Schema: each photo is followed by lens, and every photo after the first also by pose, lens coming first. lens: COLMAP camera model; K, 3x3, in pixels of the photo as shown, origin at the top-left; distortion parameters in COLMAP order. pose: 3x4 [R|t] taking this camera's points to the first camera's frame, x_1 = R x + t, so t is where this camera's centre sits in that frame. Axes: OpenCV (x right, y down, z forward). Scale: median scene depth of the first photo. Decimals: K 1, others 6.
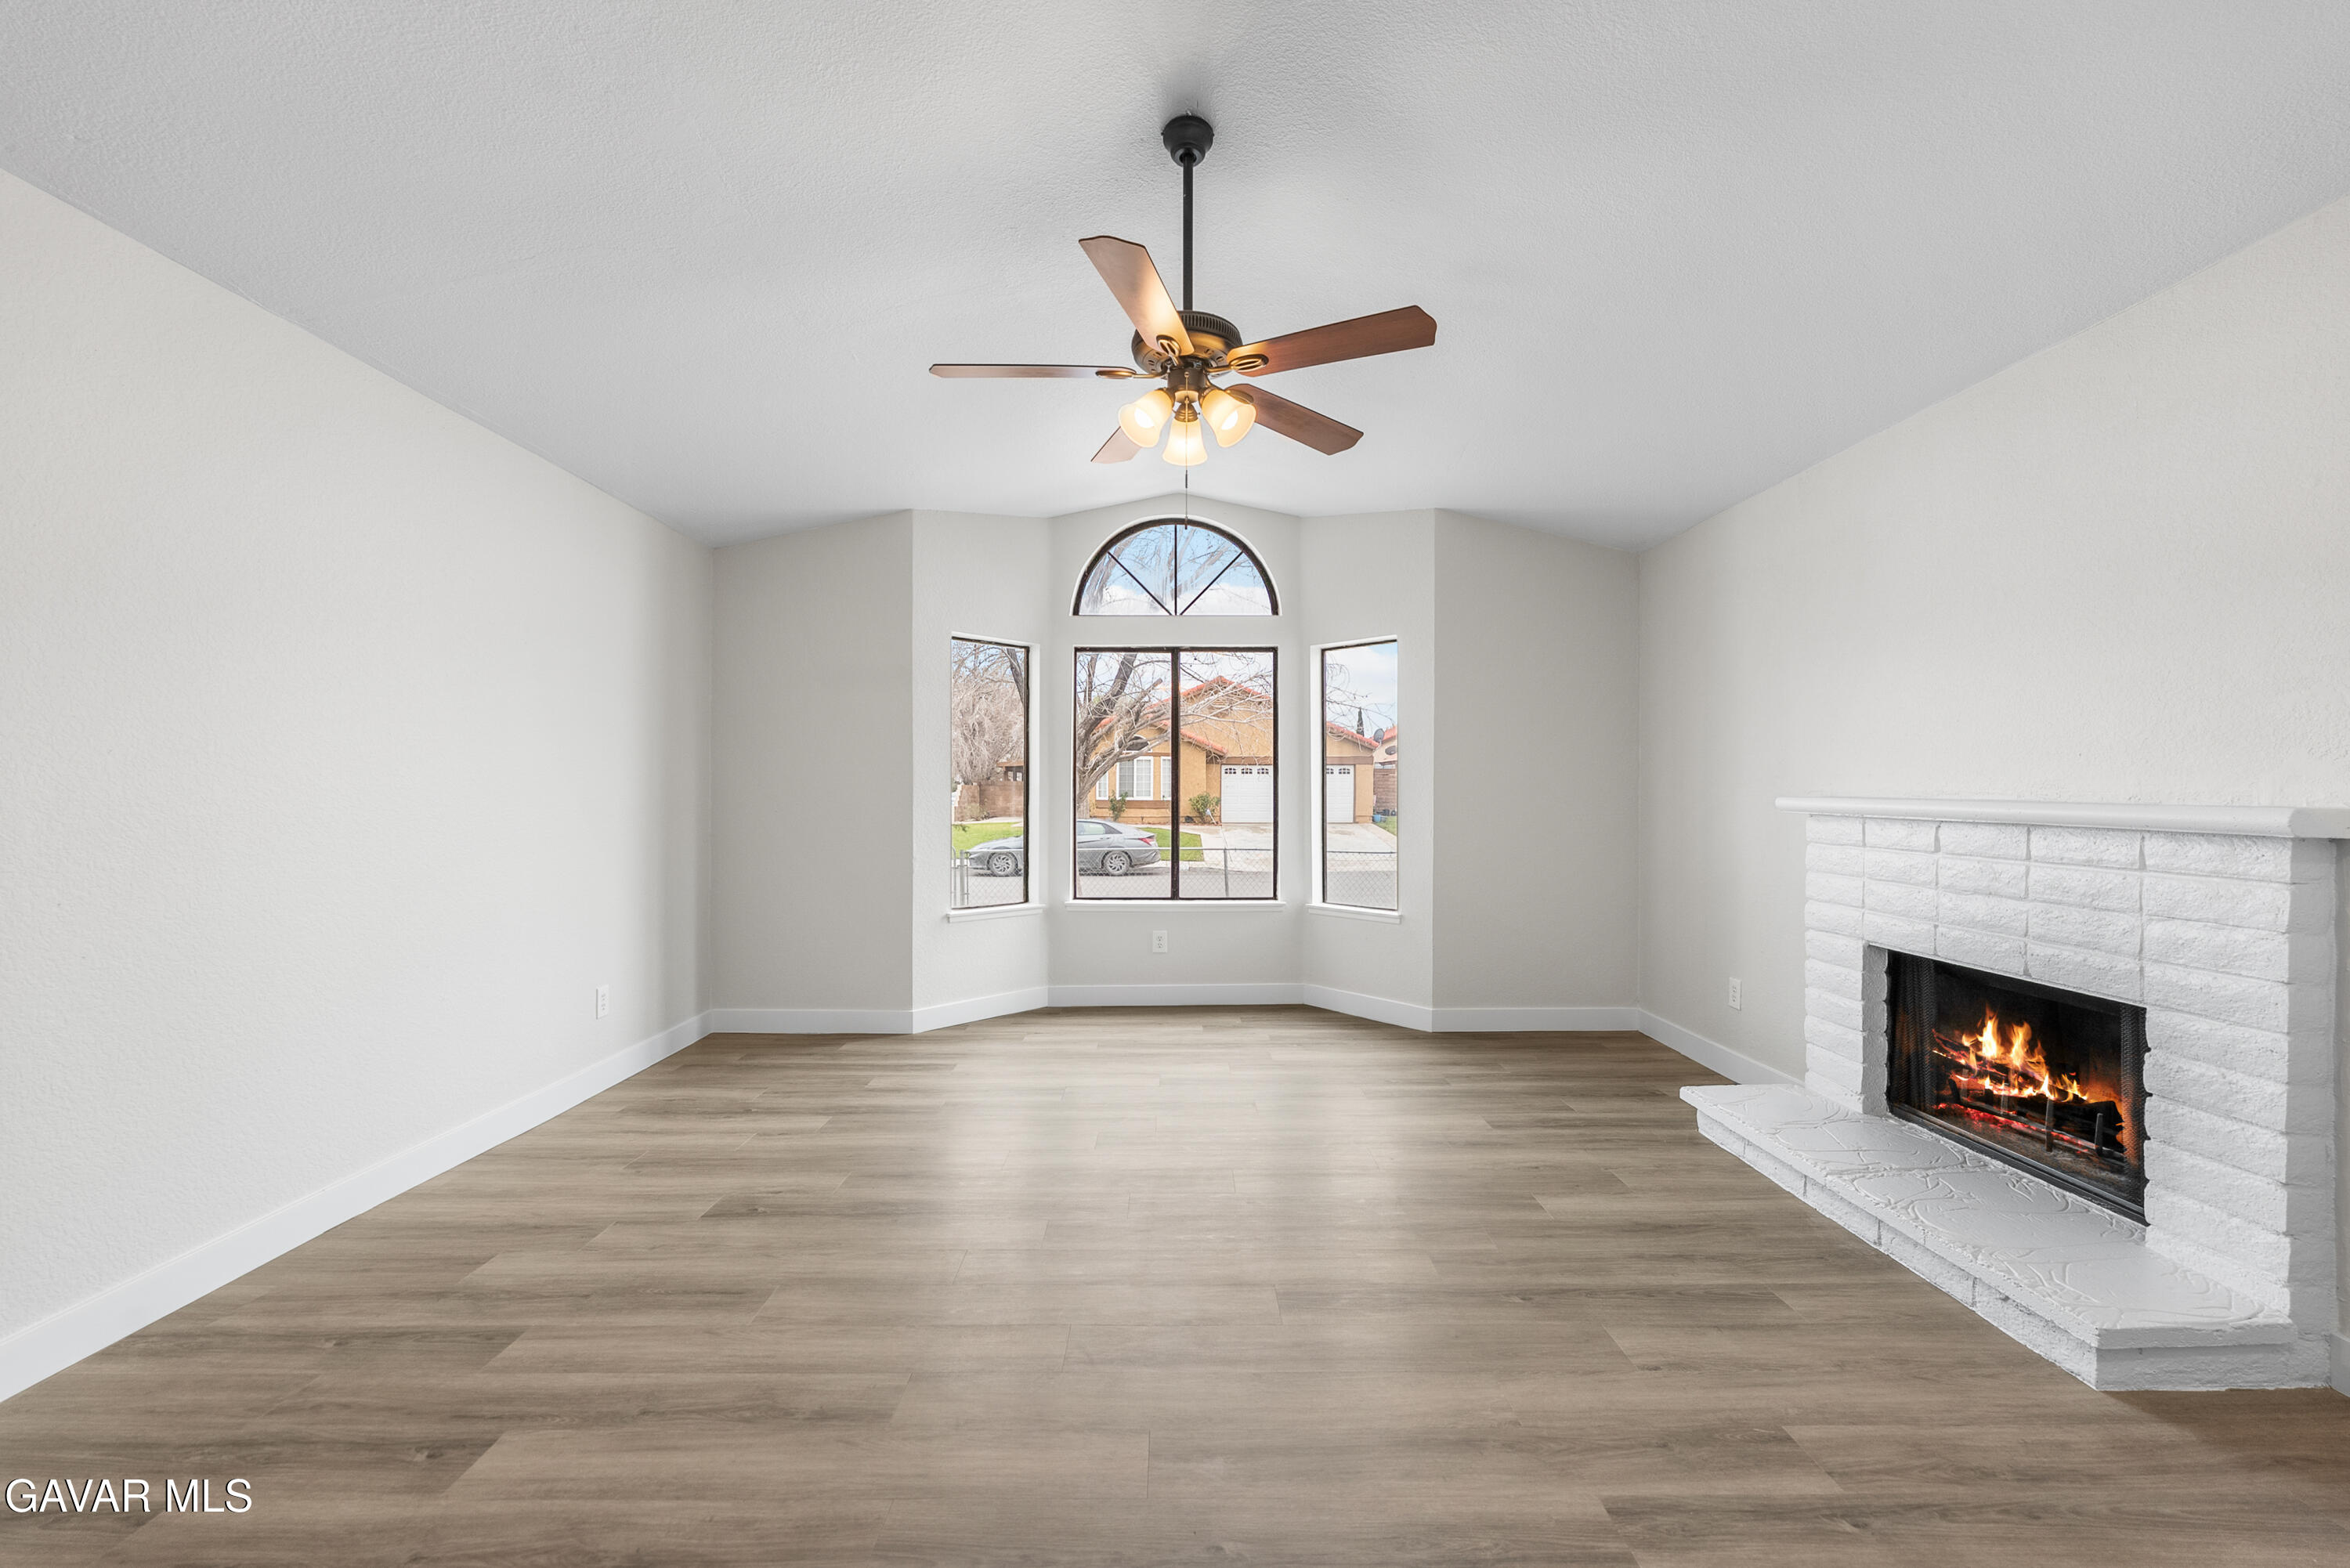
lens RADIAL K [[950.8, 0, 1153.4], [0, 950.8, 791.3], [0, 0, 1]] dist [0.001679, -0.000385]
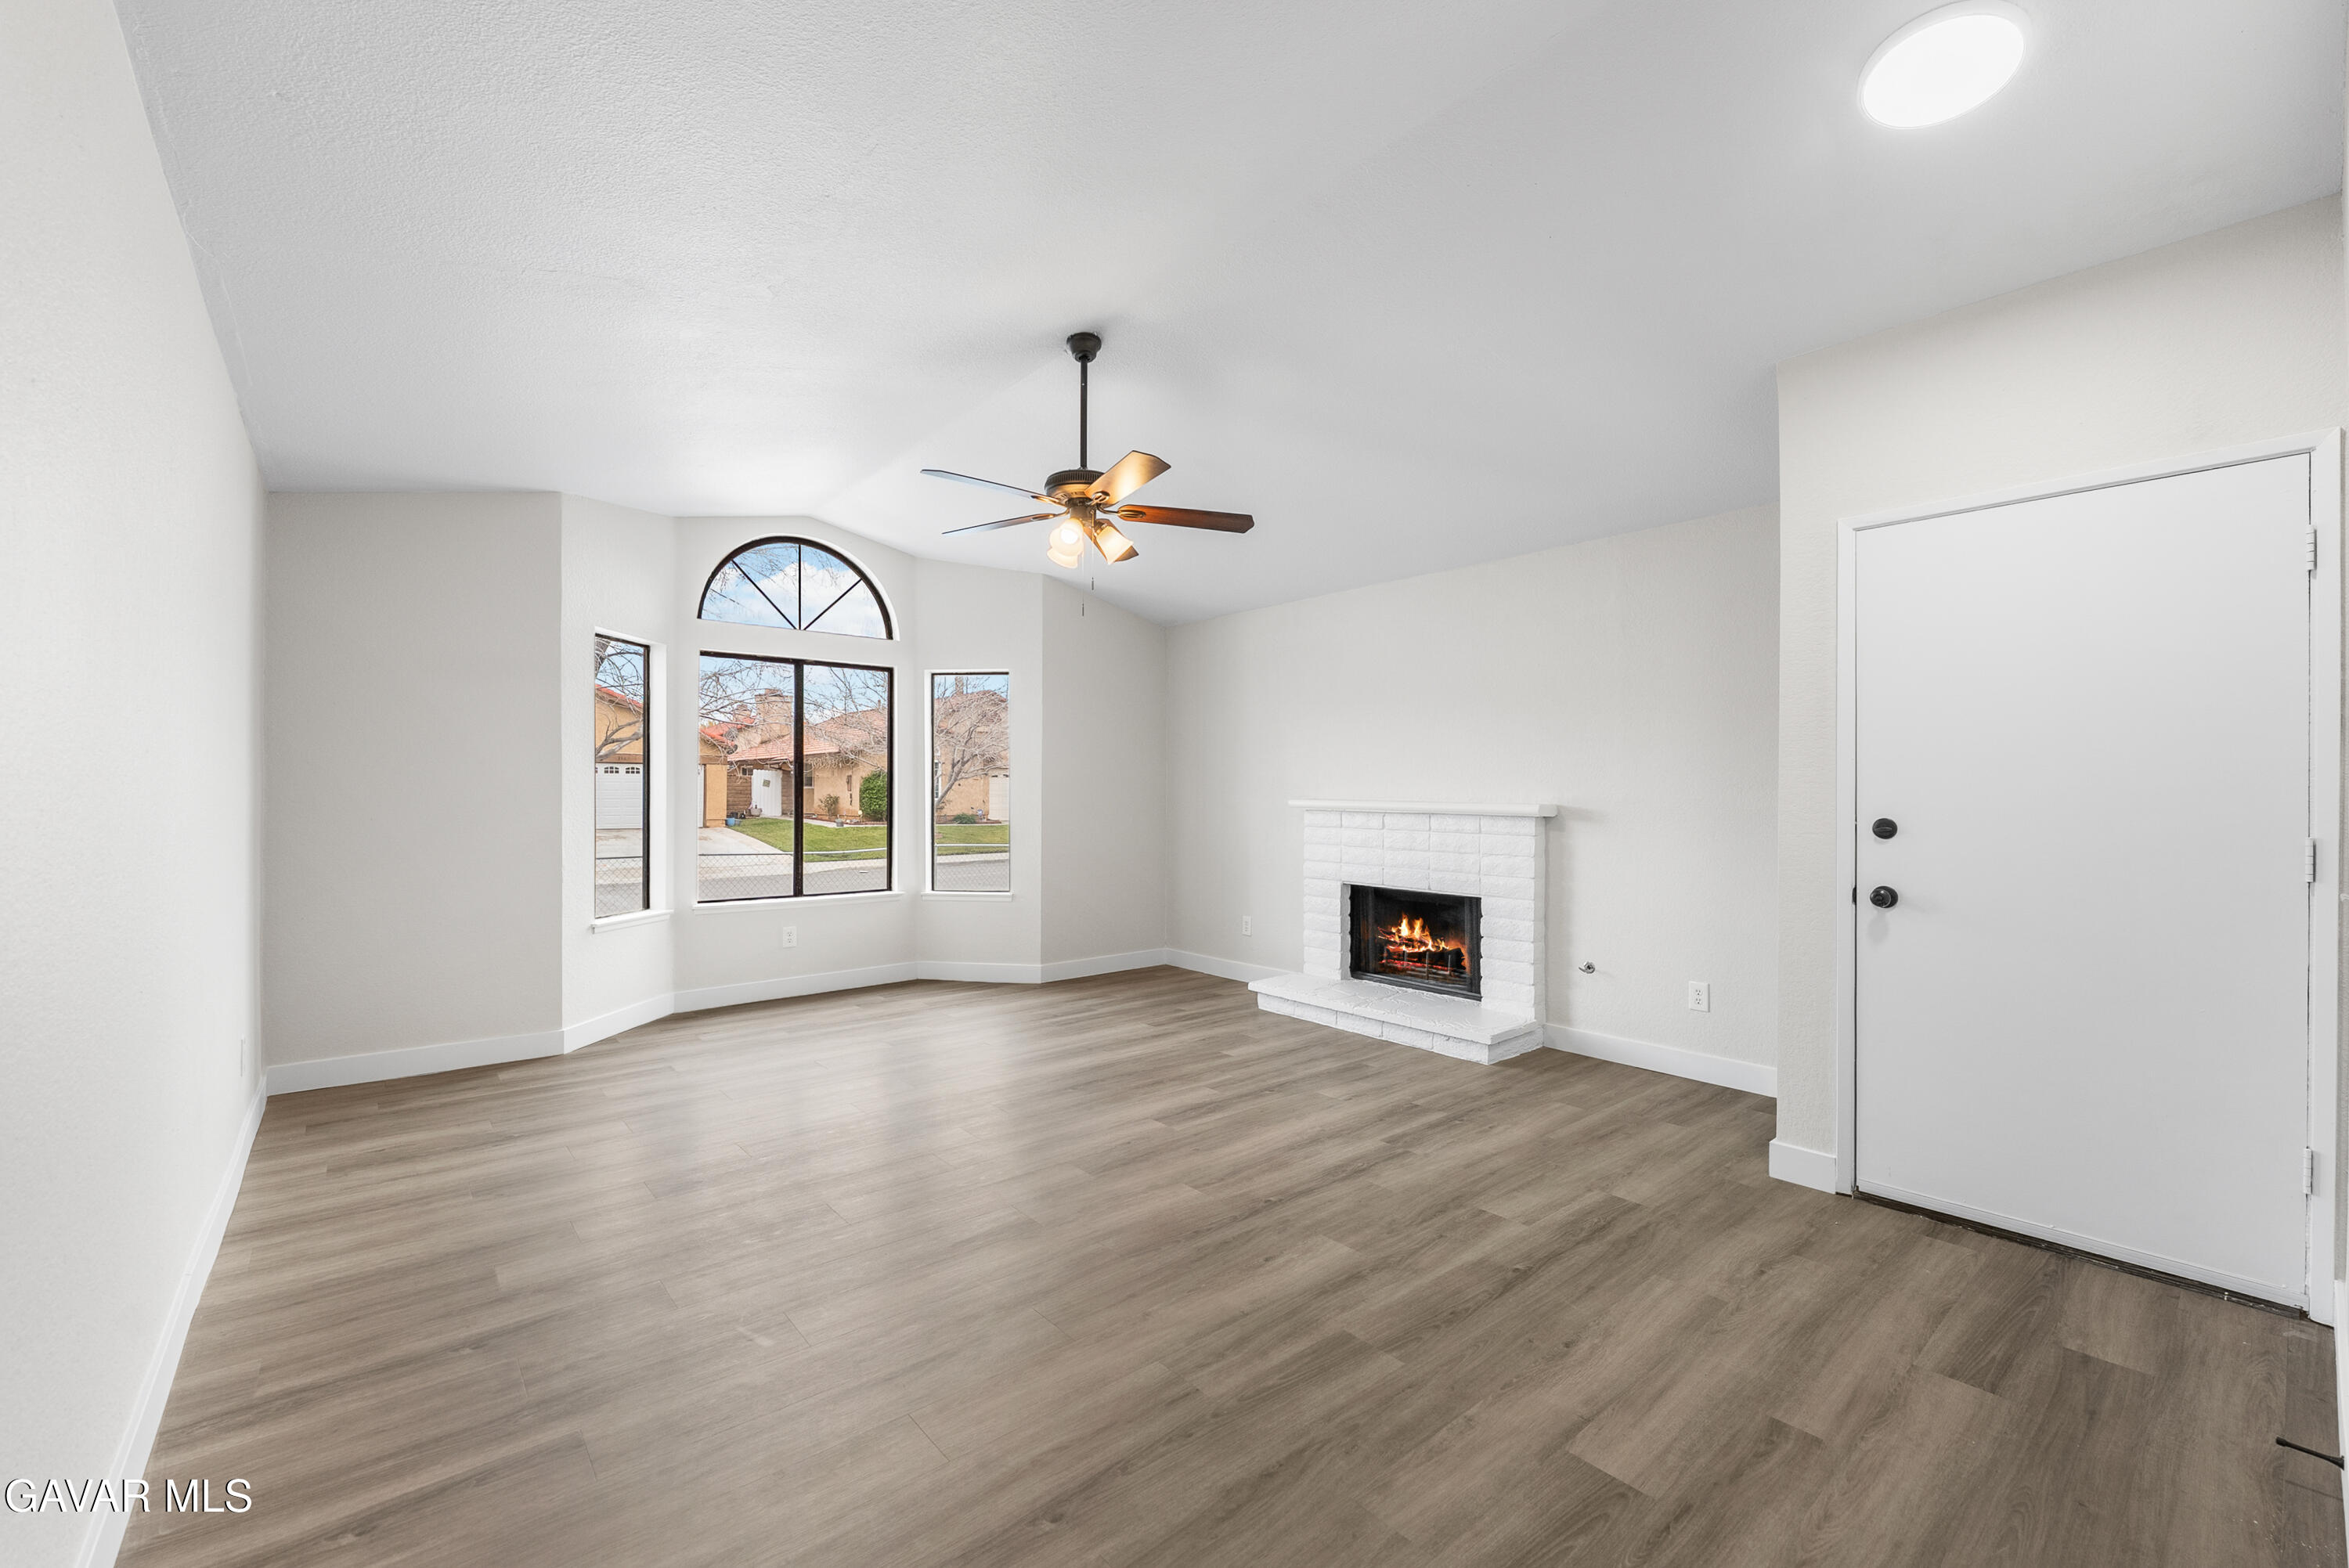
lens RADIAL K [[970.2, 0, 1146.7], [0, 970.2, 792.4], [0, 0, 1]] dist [0.011451, -0.000279]
pose [[0.779694, 0.002995, 0.626153, -0.715272], [-0.002669, 0.999995, -0.001460, -0.004238], [-0.626155, -0.000533, 0.779699, -0.187669]]
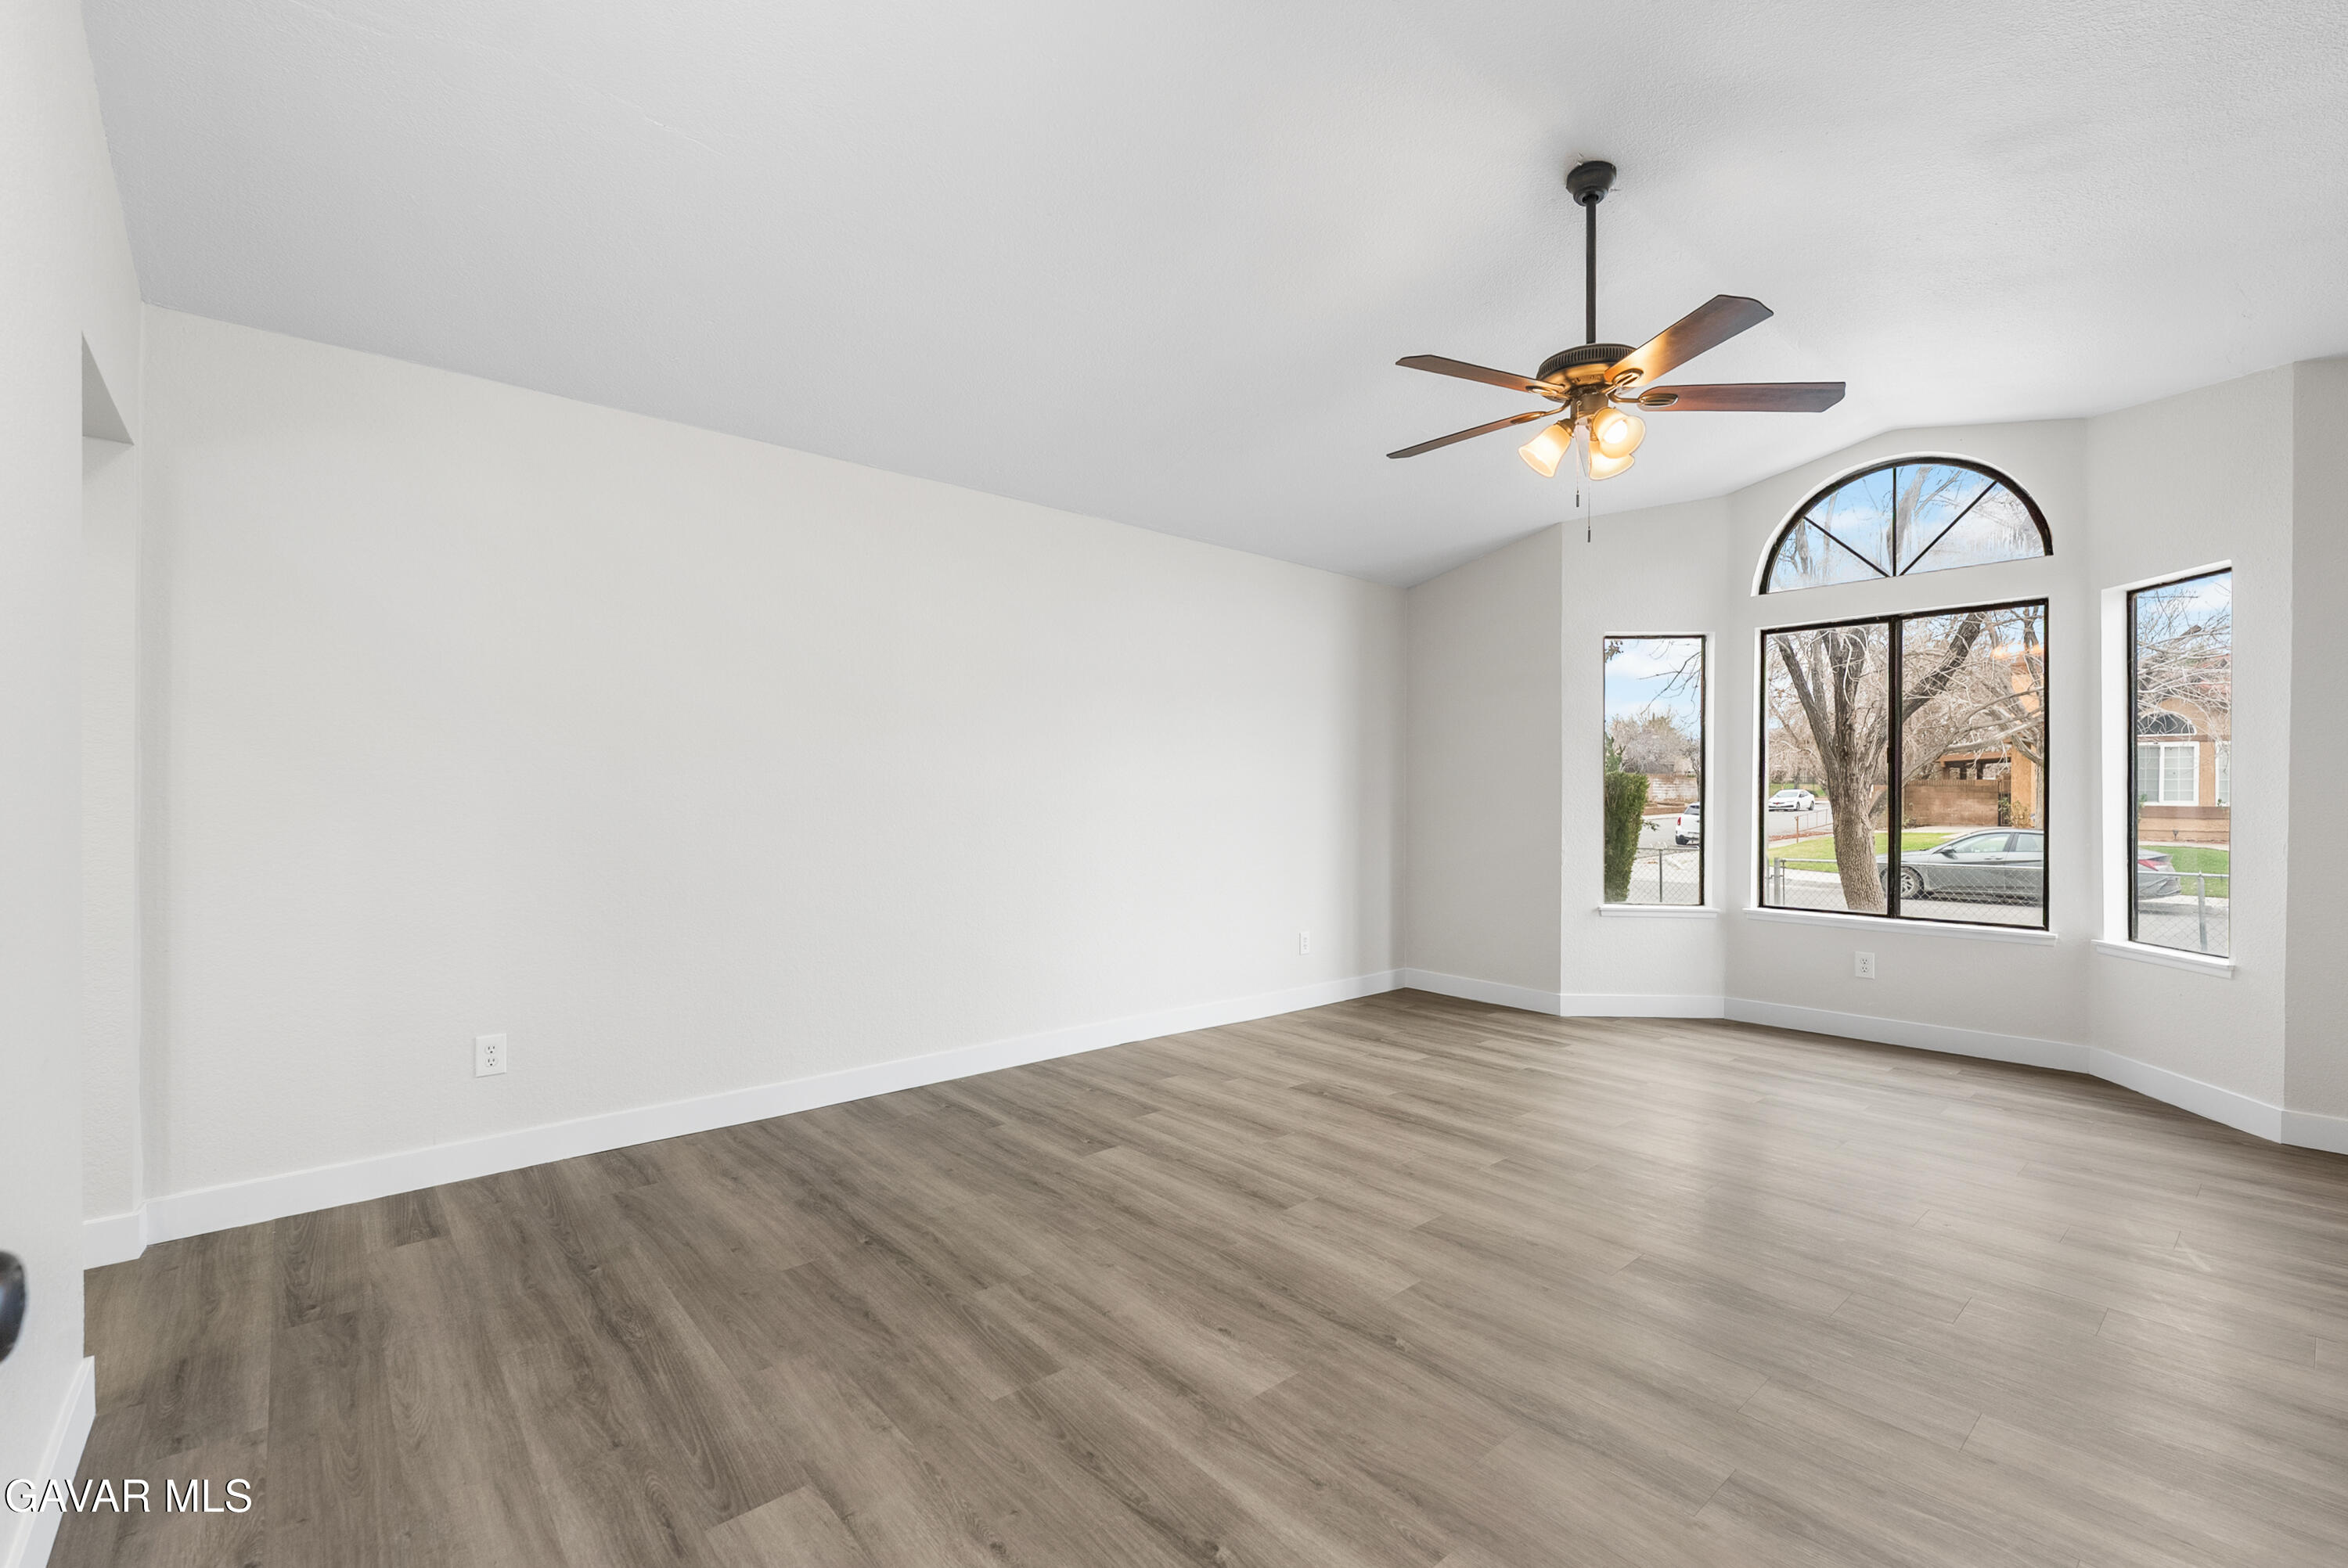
lens RADIAL K [[950.0, 0, 1152.4], [0, 950.0, 791.3], [0, 0, 1]] dist [0.001679, -0.000385]
pose [[0.657365, 0.001615, -0.753571, 0.462401], [-0.003191, 0.999995, -0.000640, 0.011073], [0.753566, 0.002825, 0.657366, -0.079720]]
